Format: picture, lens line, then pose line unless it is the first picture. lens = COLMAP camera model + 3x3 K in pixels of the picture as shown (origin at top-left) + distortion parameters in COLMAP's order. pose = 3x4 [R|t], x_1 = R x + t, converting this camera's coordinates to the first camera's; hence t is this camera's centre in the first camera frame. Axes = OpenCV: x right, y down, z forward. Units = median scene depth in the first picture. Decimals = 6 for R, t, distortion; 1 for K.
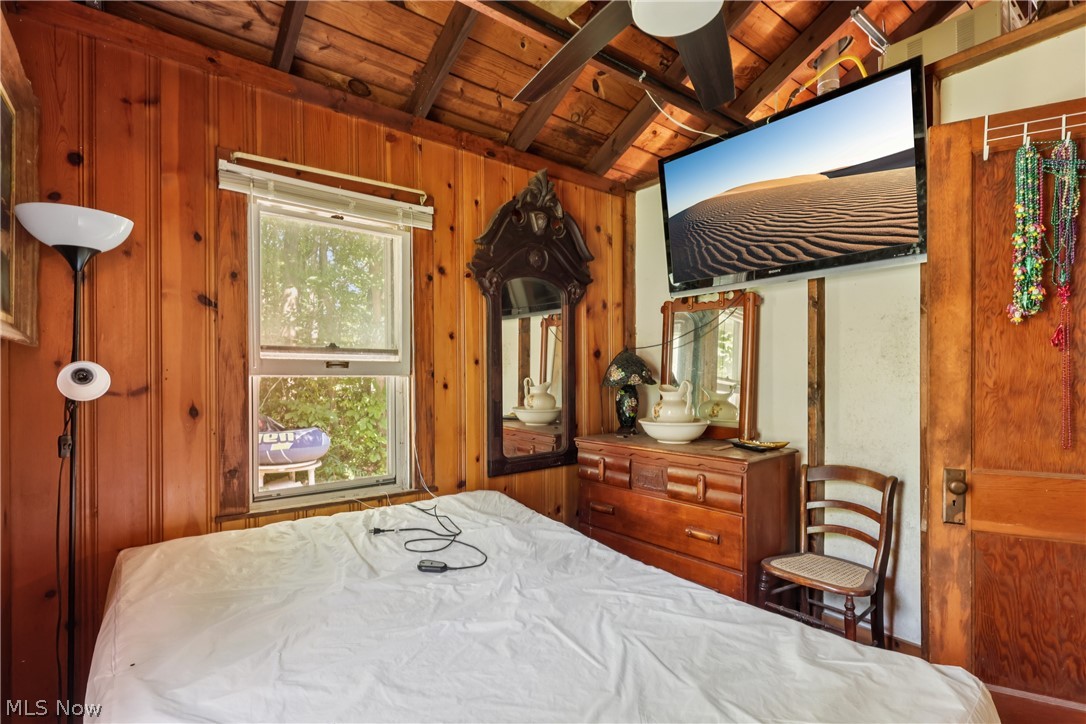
lens RADIAL K [[515.4, 0, 542.2], [0, 515.4, 374.9], [0, 0, 1]] dist [-0.001211, 0.000067]
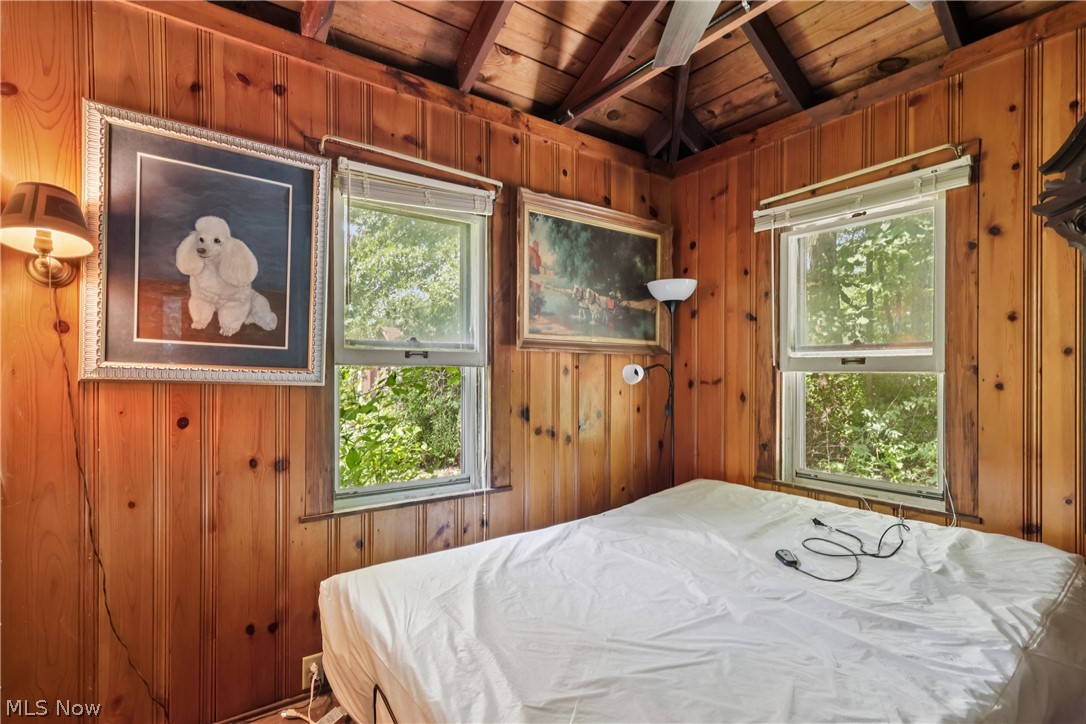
lens RADIAL K [[520.1, 0, 542.8], [0, 520.1, 364.3], [0, 0, 1]] dist [-0.000235, 0.000088]
pose [[-0.030573, -0.012461, -0.999455, 0.722436], [0.000674, 0.999922, -0.012487, -0.000997], [0.999532, -0.001055, -0.030562, 0.470196]]
